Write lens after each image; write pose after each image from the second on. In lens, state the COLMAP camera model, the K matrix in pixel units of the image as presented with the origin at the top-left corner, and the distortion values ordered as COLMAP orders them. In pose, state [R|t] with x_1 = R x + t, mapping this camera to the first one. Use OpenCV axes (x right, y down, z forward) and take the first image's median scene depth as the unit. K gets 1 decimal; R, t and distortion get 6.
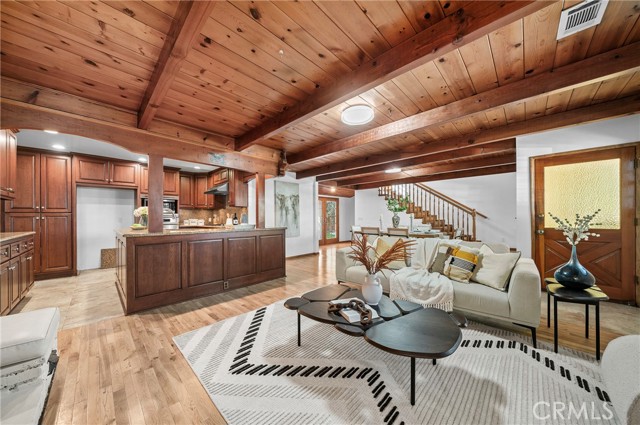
lens RADIAL K [[216.3, 0, 315.1], [0, 216.3, 216.1], [0, 0, 1]] dist [-0.012121, -0.000059]
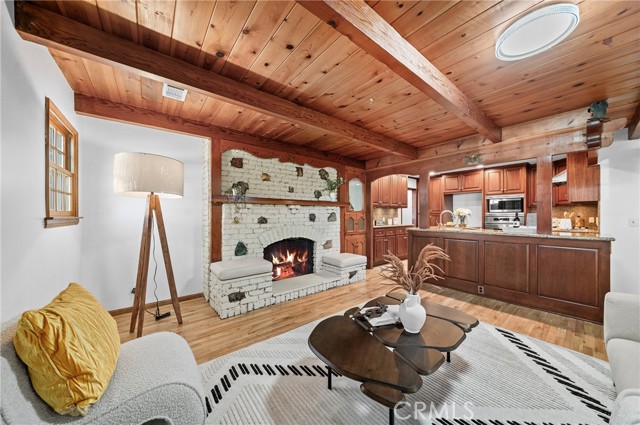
lens RADIAL K [[216.3, 0, 313.0], [0, 216.3, 215.4], [0, 0, 1]] dist [-0.012121, -0.000059]
pose [[-0.129686, 0.002029, -0.991553, 0.605462], [0.003806, 0.999992, 0.001548, -0.010667], [0.991548, -0.003573, -0.129693, 0.388934]]
